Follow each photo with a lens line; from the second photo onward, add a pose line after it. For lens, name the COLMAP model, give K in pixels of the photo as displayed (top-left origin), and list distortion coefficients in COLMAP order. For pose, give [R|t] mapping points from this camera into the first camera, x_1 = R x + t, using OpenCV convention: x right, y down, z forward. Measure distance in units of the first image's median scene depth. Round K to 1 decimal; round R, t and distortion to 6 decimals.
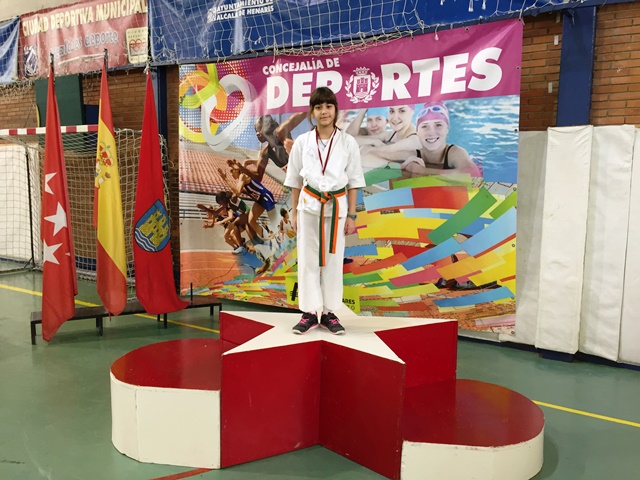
lens RADIAL K [[540.5, 0, 318.7], [0, 540.5, 238.2], [0, 0, 1]] dist [0.097447, -0.139040]
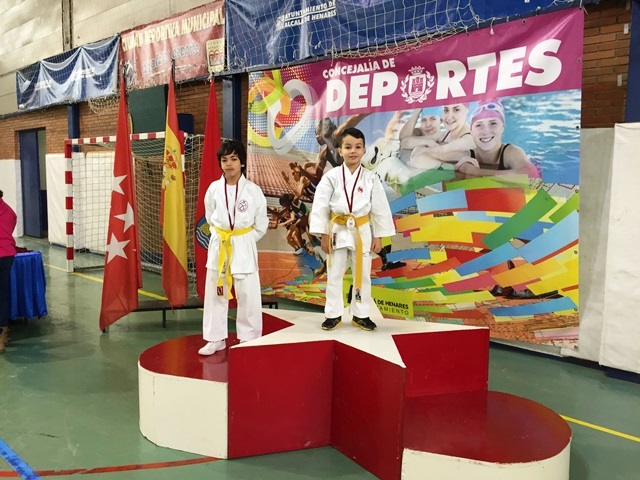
lens RADIAL K [[540.5, 0, 320.2], [0, 540.5, 238.0], [0, 0, 1]] dist [0.097447, -0.139040]
pose [[0.981997, 0.019379, -0.187899, 0.100266], [-0.021408, 0.999732, -0.008777, 0.006081], [0.187679, 0.012641, 0.982149, 0.010246]]
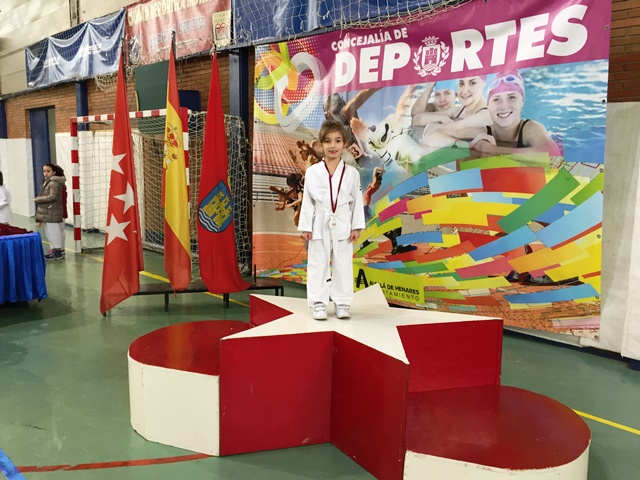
lens RADIAL K [[540.5, 0, 321.1], [0, 540.5, 237.8], [0, 0, 1]] dist [0.097447, -0.139040]
pose [[0.975992, 0.030464, -0.215665, 0.109469], [-0.024951, 0.999290, 0.028240, 0.001929], [0.216372, -0.022181, 0.976059, 0.059025]]
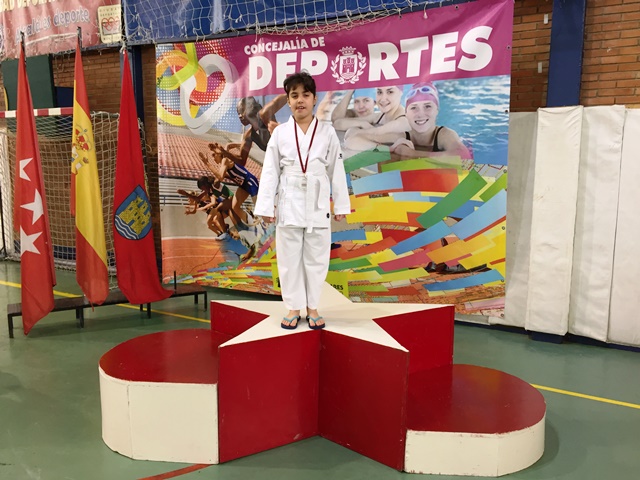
lens RADIAL K [[540.5, 0, 318.3], [0, 540.5, 238.1], [0, 0, 1]] dist [0.097447, -0.139040]
pose [[0.998857, -0.015171, 0.045335, -0.023824], [0.013822, 0.999456, 0.029929, -0.002650], [-0.045765, -0.029268, 0.998523, 0.021438]]
